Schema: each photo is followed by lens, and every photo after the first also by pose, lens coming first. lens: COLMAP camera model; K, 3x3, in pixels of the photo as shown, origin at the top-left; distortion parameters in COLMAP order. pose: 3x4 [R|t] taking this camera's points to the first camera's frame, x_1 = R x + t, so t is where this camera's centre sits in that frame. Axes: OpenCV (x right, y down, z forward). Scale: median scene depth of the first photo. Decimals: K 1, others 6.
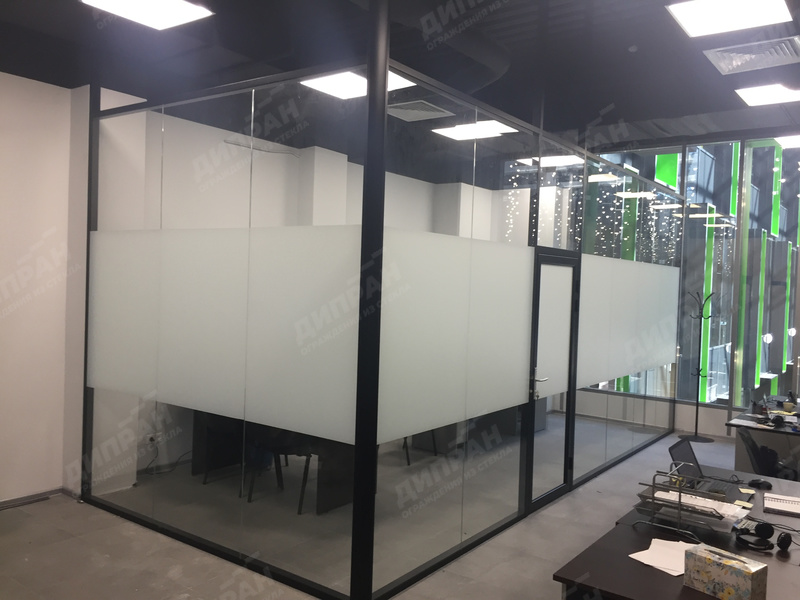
lens RADIAL K [[678.9, 0, 400.8], [0, 678.9, 298.4], [0, 0, 1]] dist [0.018419, -0.043836]
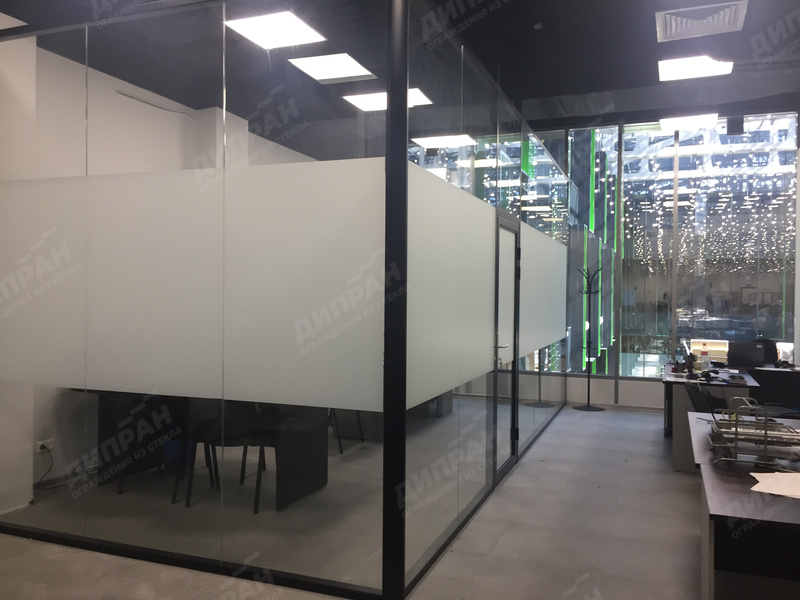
lens RADIAL K [[678.9, 0, 401.6], [0, 678.9, 300.6], [0, 0, 1]] dist [0.018419, -0.043836]
pose [[0.963413, -0.028733, 0.266478, -0.175380], [0.030239, 0.999541, -0.001548, 0.048753], [-0.266311, 0.009550, 0.963840, 0.101432]]
